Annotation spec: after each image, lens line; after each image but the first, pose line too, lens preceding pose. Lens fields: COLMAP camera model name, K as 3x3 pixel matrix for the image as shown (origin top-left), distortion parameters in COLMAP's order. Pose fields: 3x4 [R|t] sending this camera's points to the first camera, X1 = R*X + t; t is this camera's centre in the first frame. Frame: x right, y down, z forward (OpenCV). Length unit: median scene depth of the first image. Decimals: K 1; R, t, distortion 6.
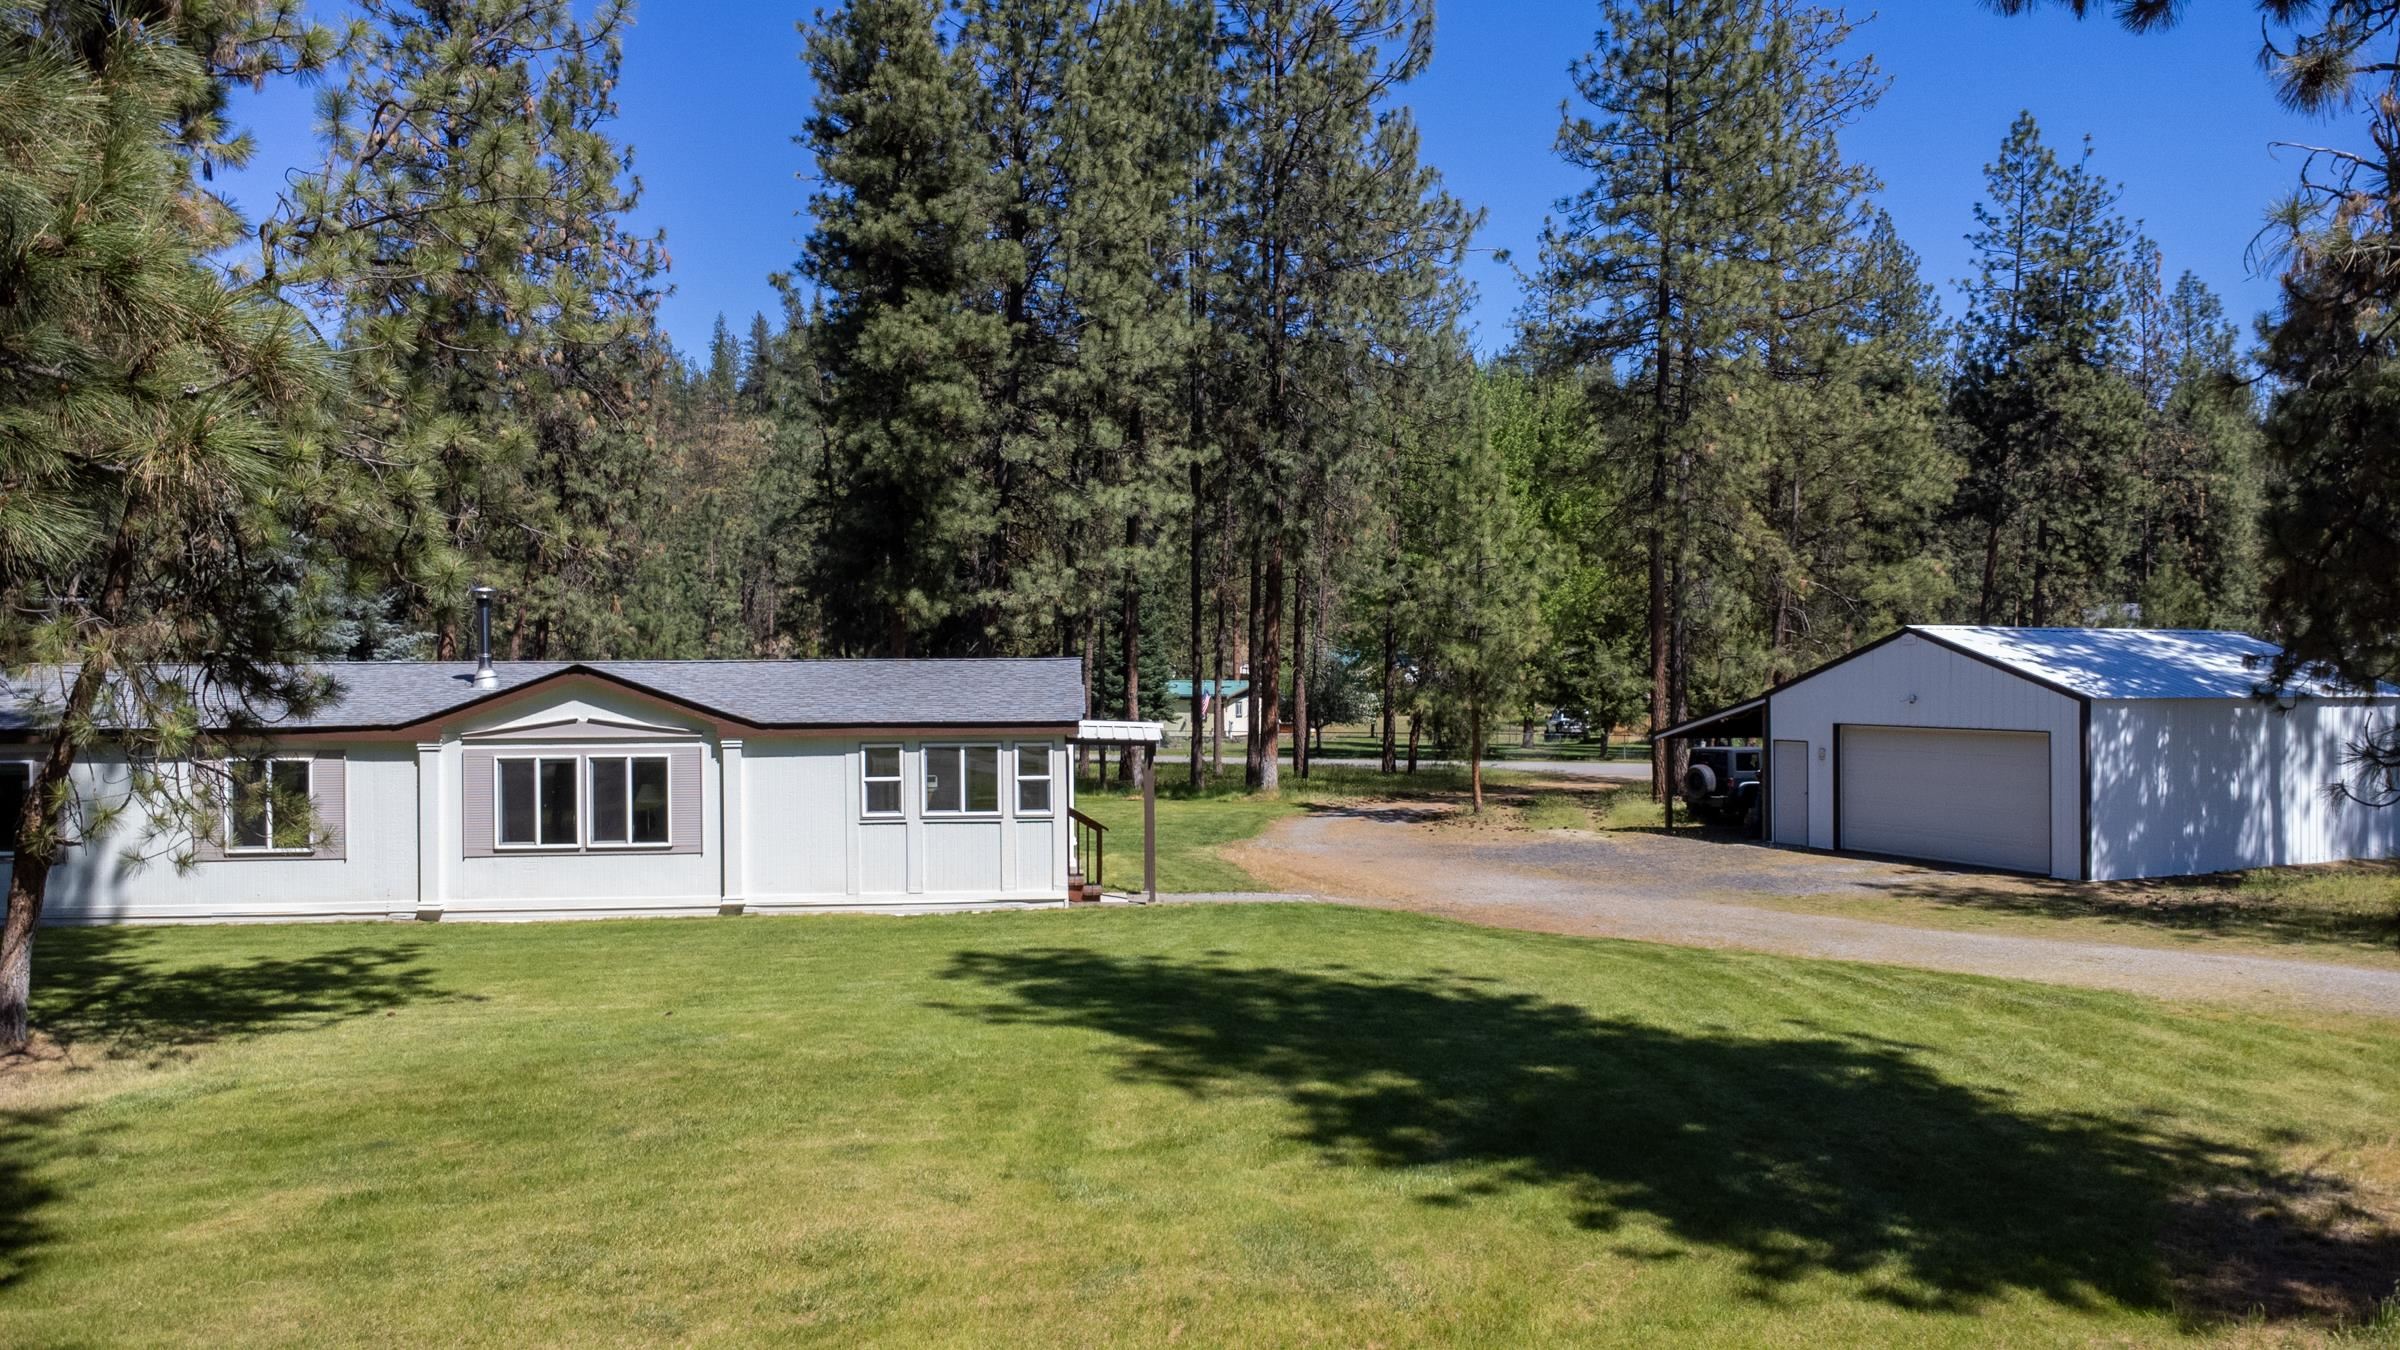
lens RADIAL K [[1694.1, 0, 1199.8], [0, 1694.1, 678.9], [0, 0, 1]] dist [0.018828, -0.034931]
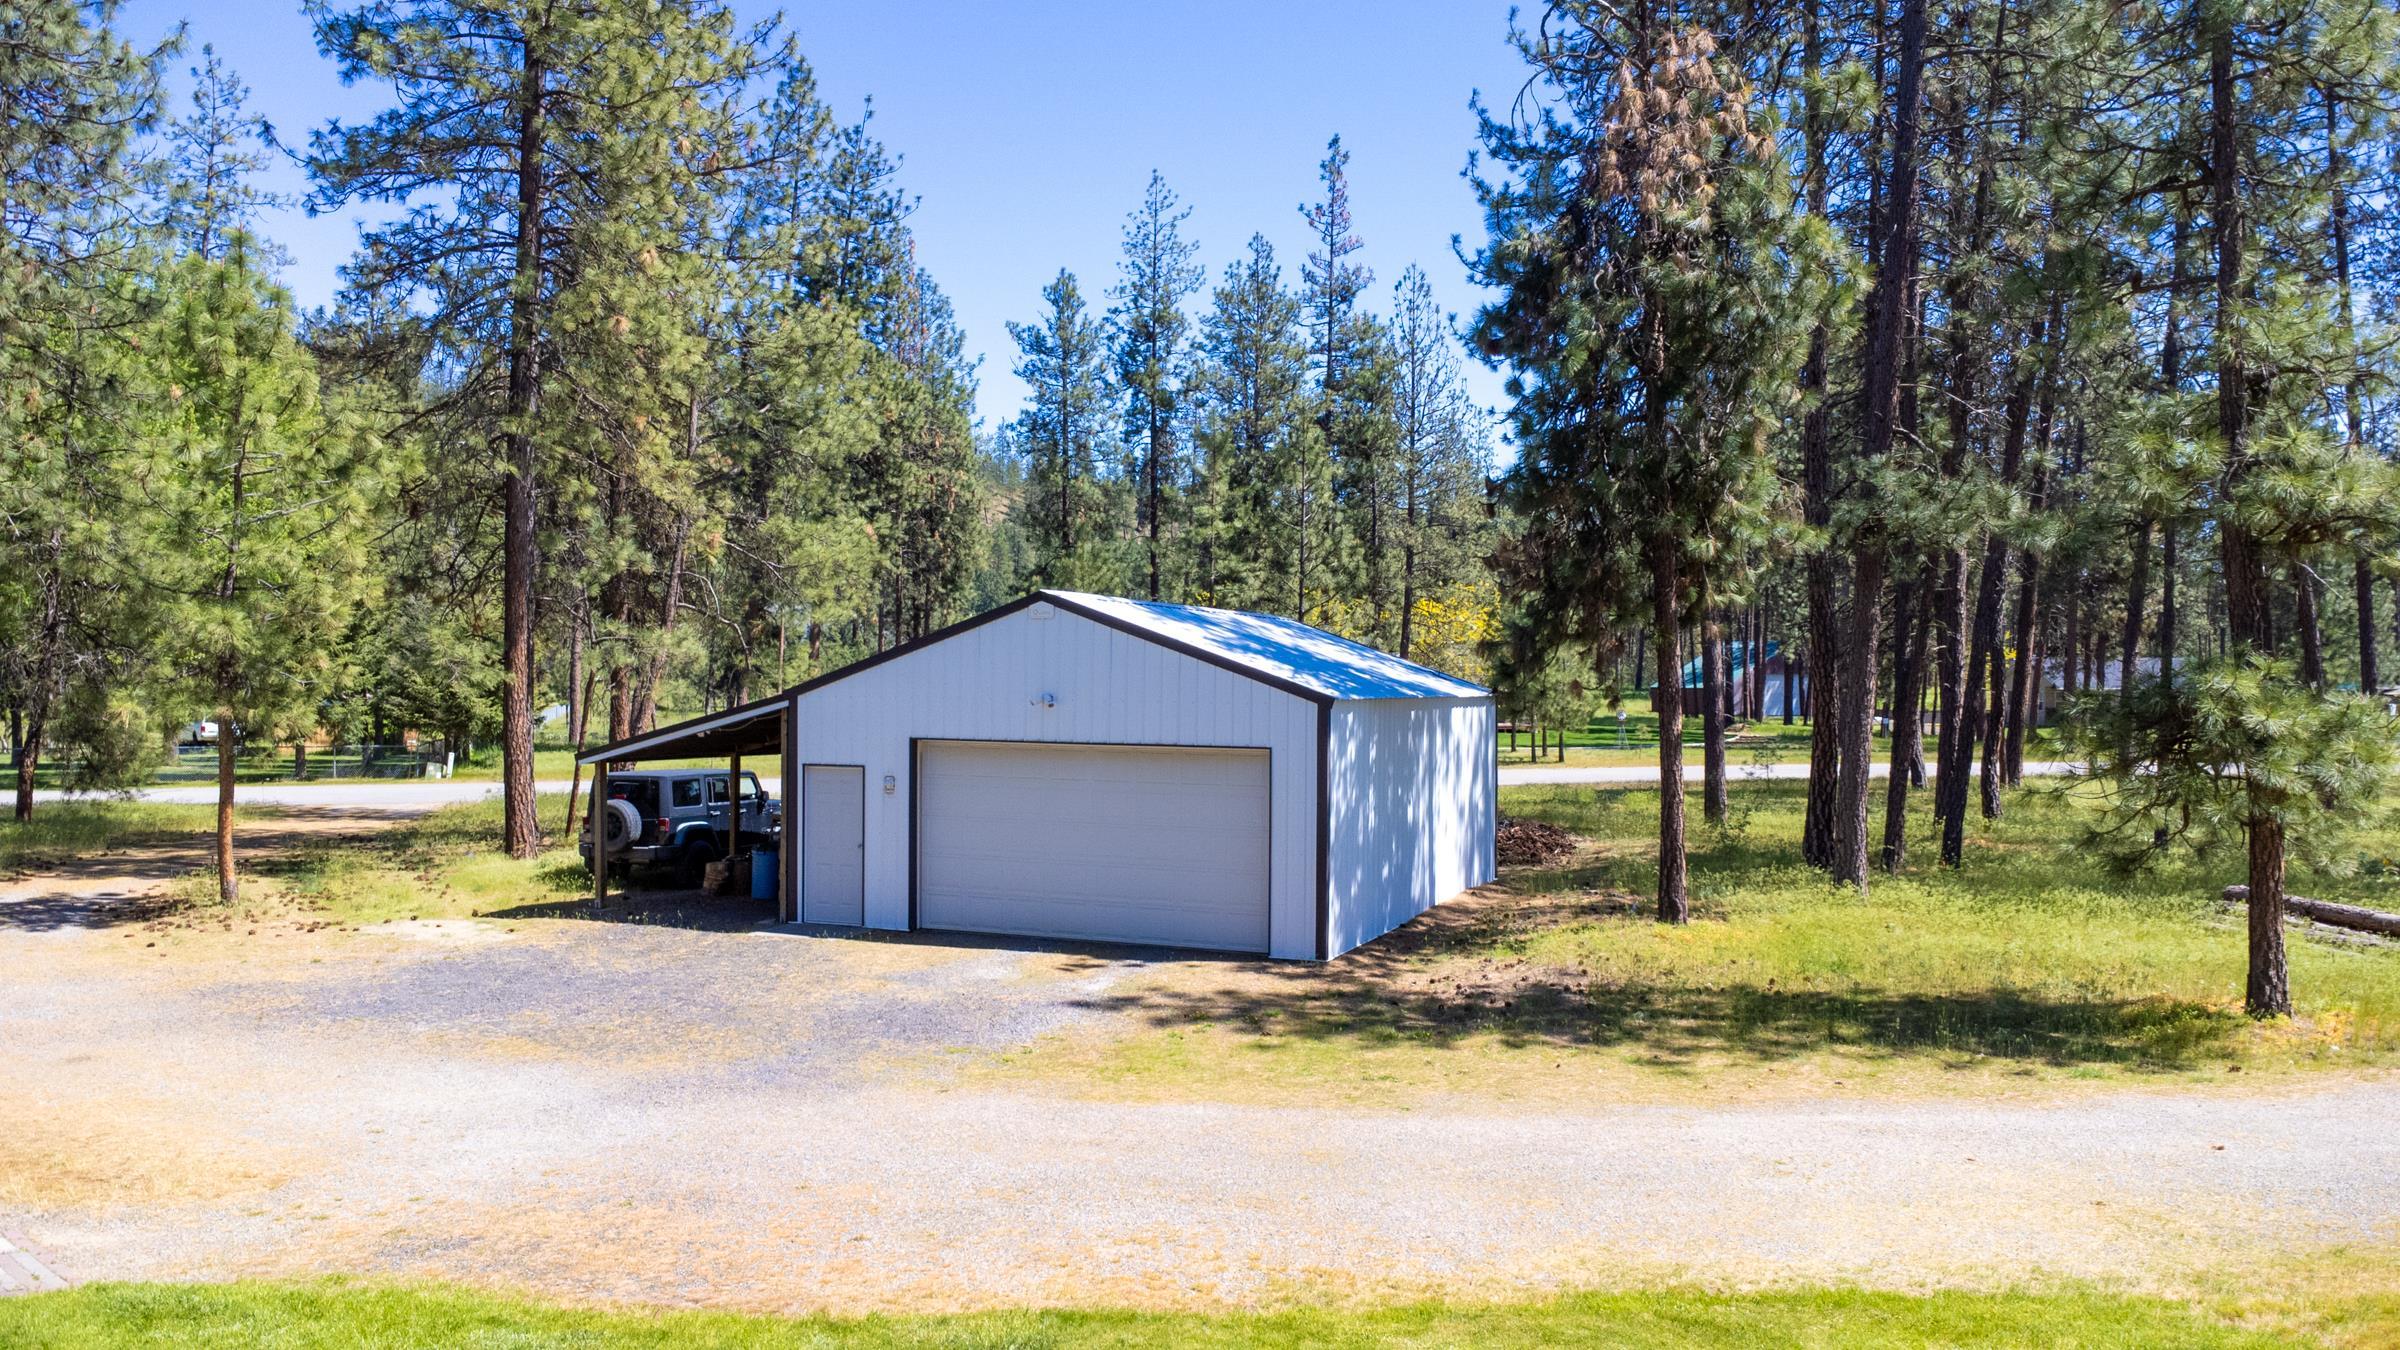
lens RADIAL K [[1694.1, 0, 1201.6], [0, 1694.1, 674.9], [0, 0, 1]] dist [0.018828, -0.034931]
pose [[0.714407, 0.006323, 0.699701, -0.002868], [-0.006776, 0.999975, -0.002118, 0.002313], [-0.699697, -0.003228, 0.714432, 0.366685]]
